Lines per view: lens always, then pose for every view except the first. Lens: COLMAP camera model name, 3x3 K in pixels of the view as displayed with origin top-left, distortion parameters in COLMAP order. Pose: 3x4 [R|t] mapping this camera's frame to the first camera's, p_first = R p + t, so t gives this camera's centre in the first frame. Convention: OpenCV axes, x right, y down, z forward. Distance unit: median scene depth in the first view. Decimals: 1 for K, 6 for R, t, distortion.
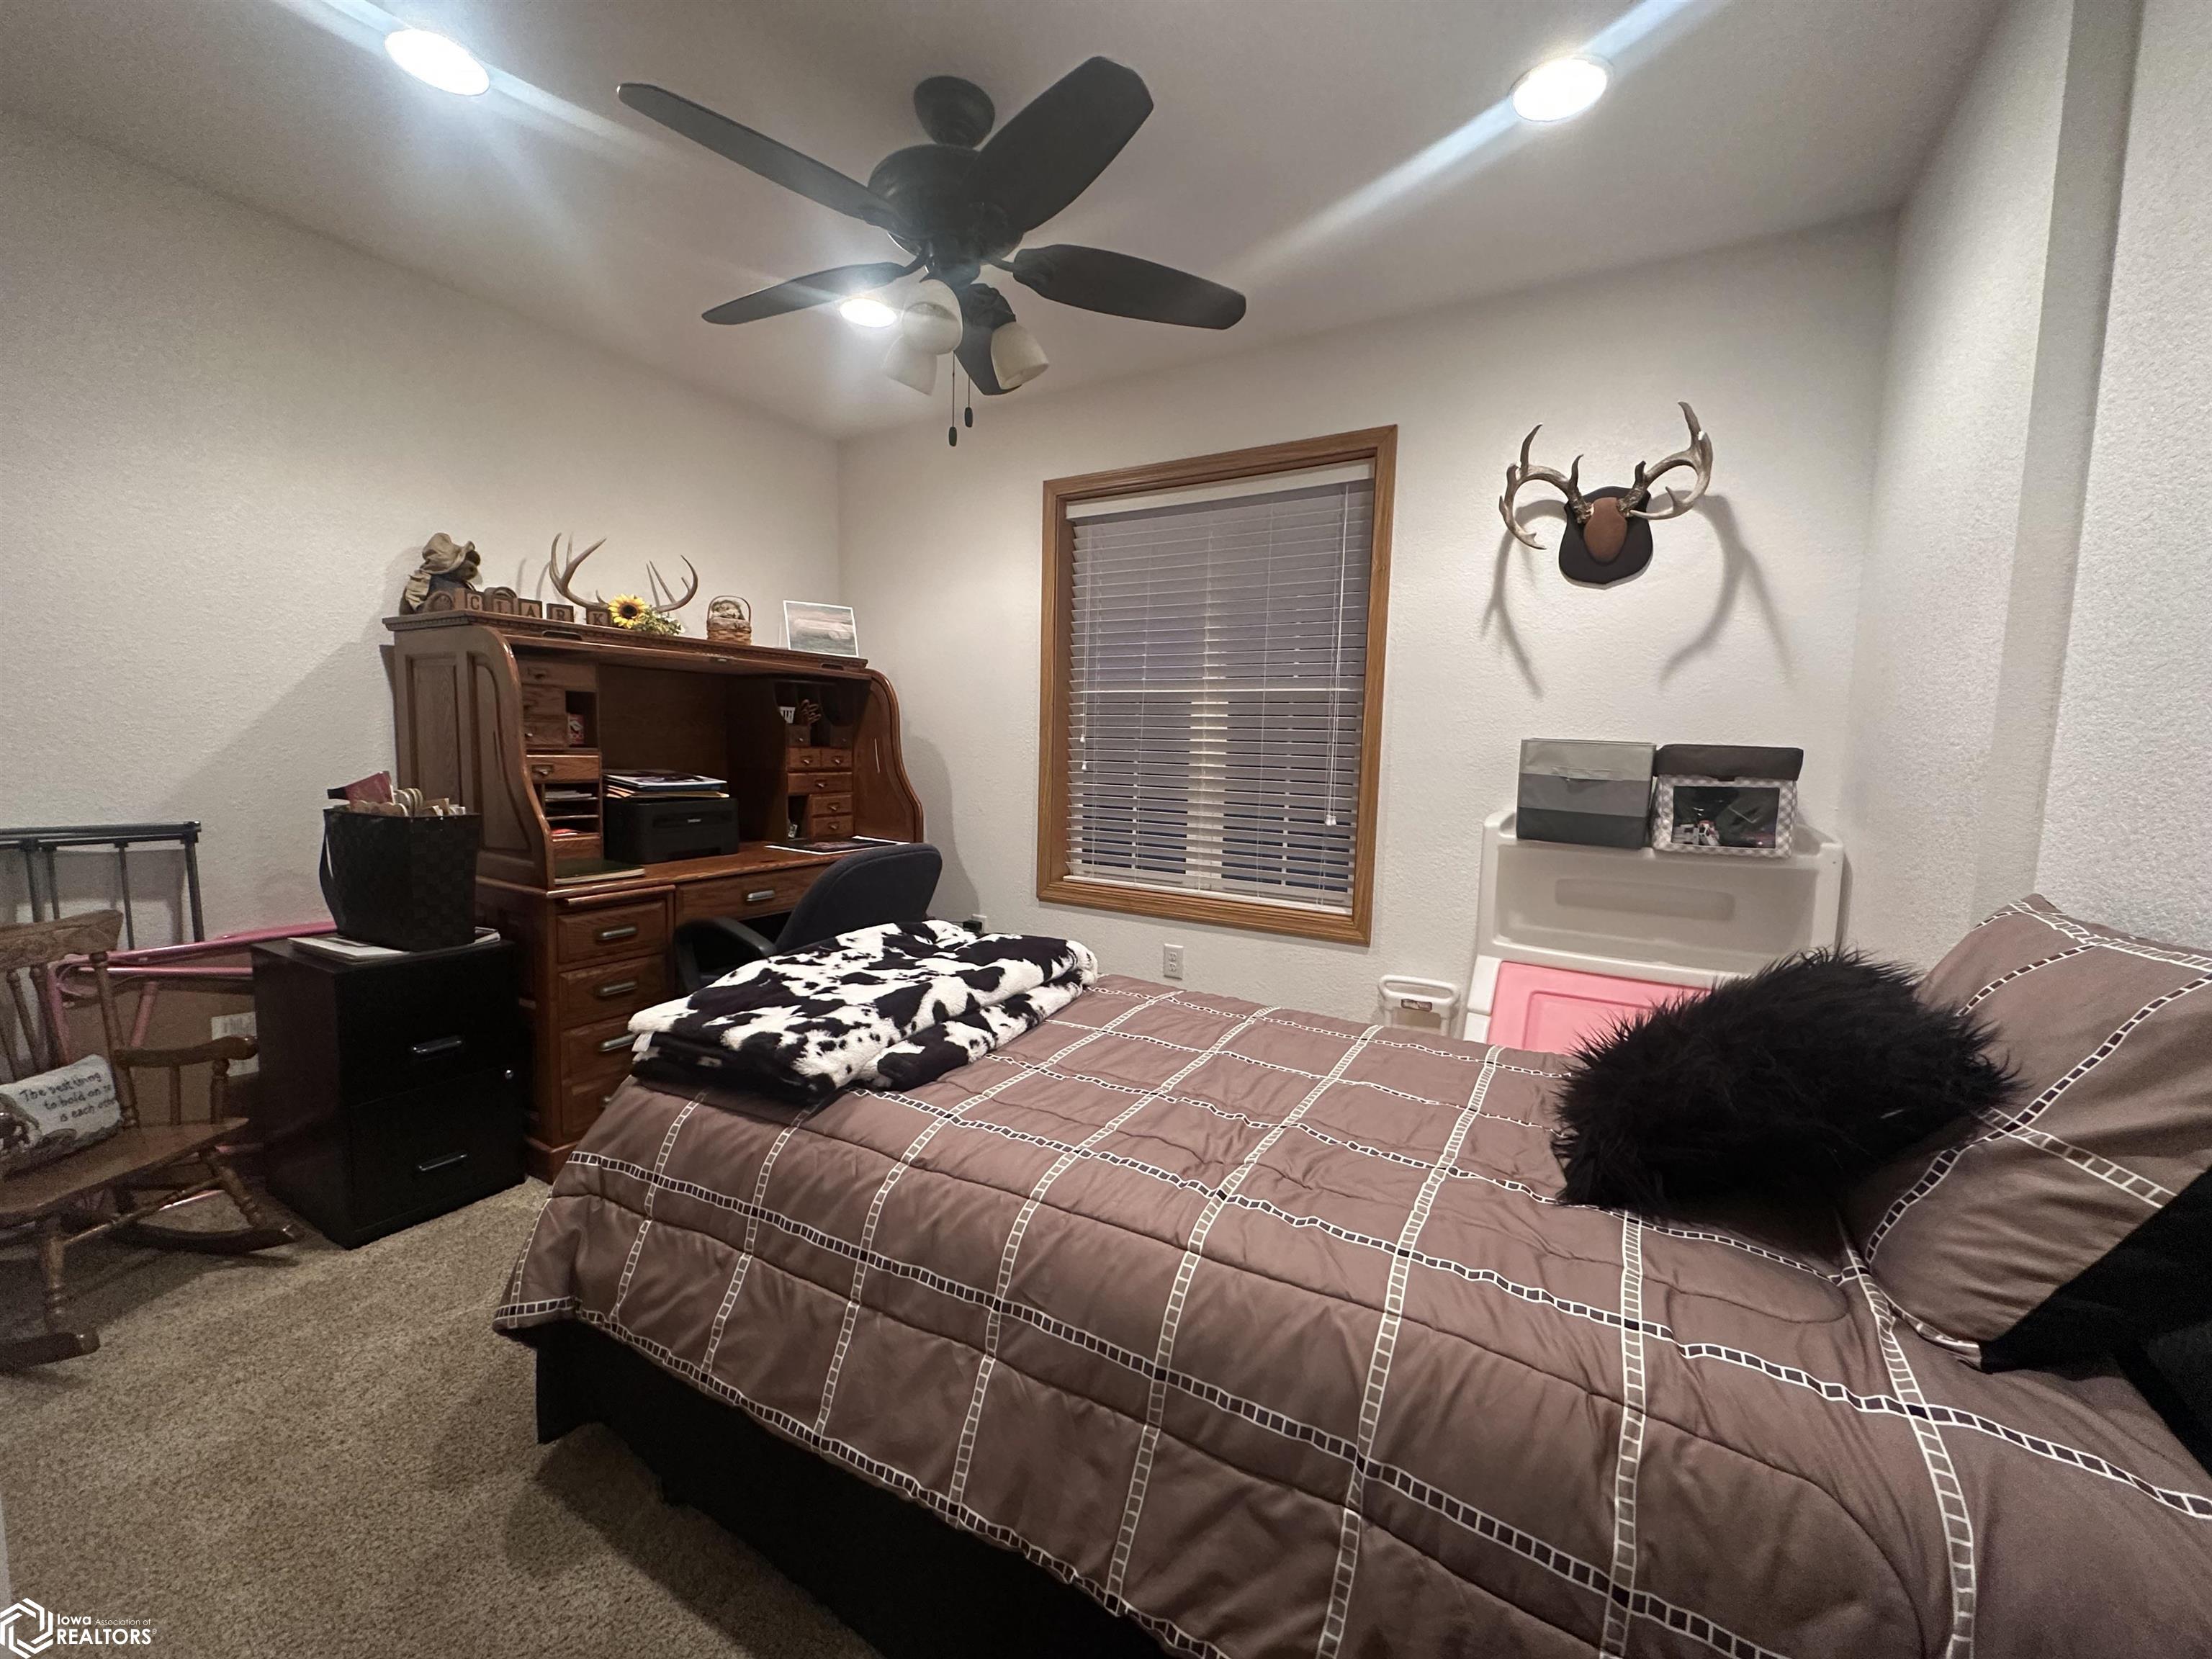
lens RADIAL K [[882.3, 0, 1106.0], [0, 882.3, 829.5], [0, 0, 1]] dist [-0.002936, 0.001012]
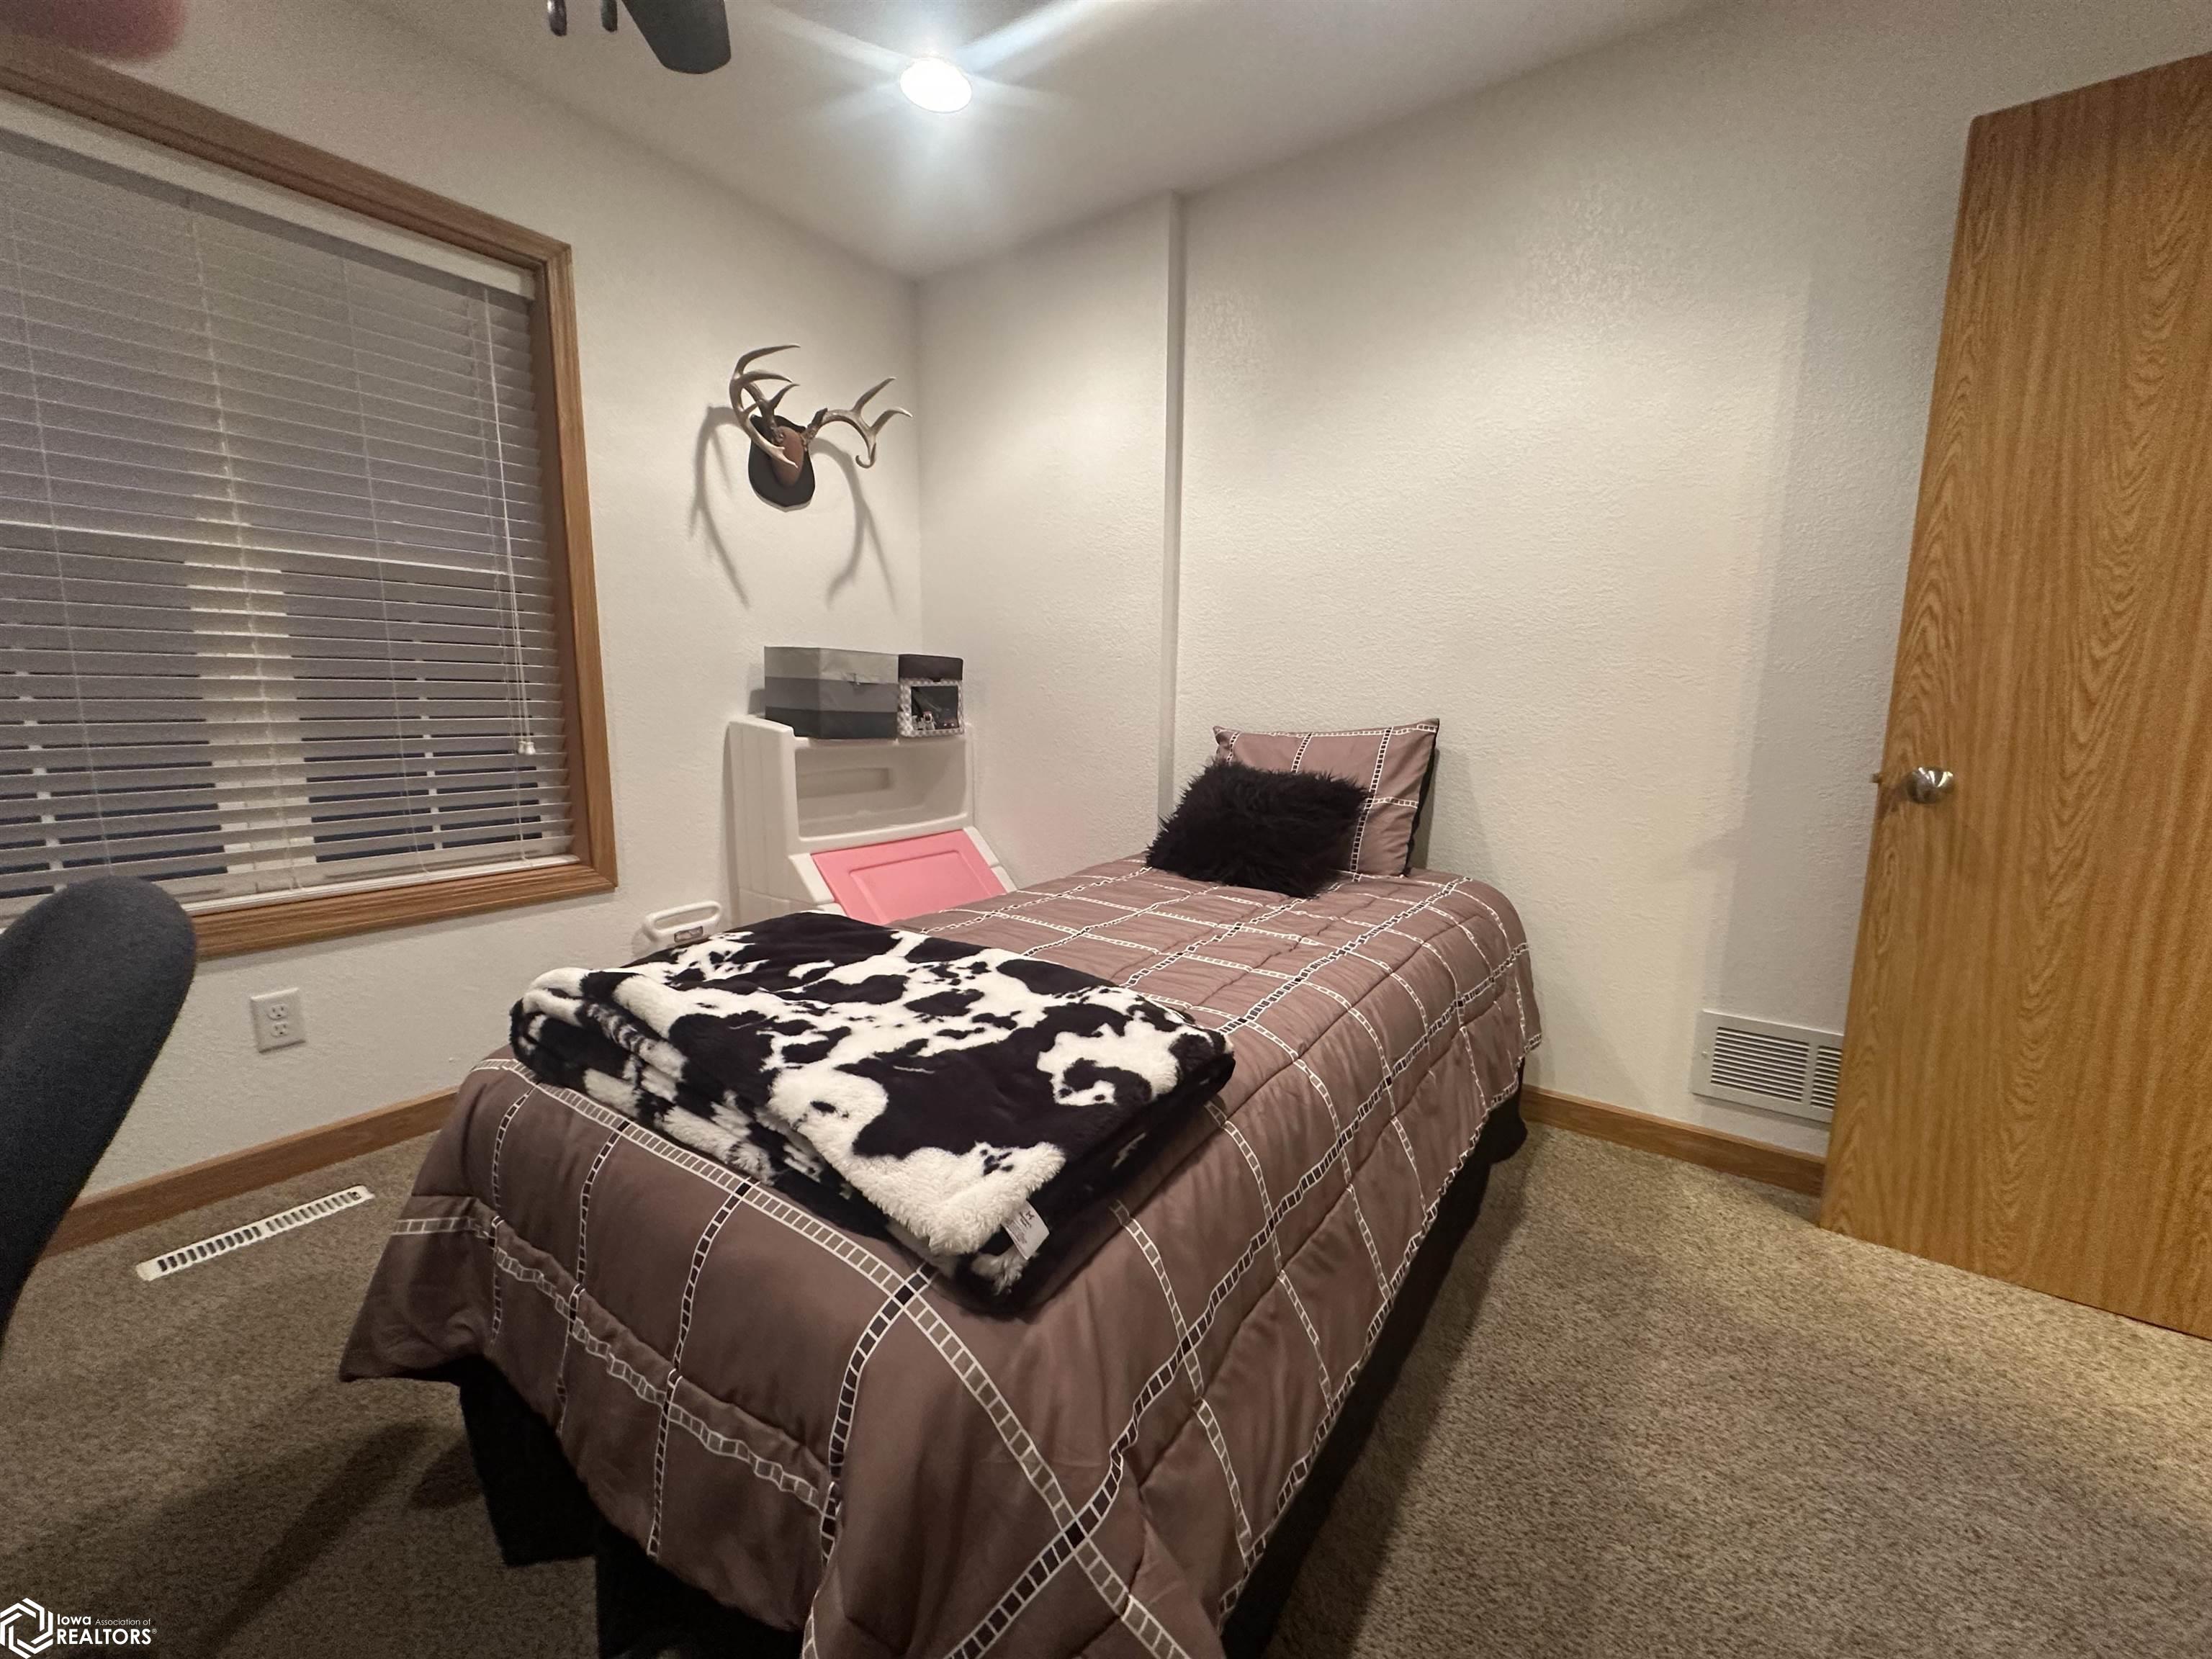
lens RADIAL K [[882.3, 0, 1106.0], [0, 882.3, 829.5], [0, 0, 1]] dist [-0.002936, 0.001012]
pose [[0.080111, -0.178940, 0.980593, -0.654354], [0.084007, 0.981467, 0.172237, -0.042367], [-0.993240, 0.068579, 0.093659, 0.603139]]
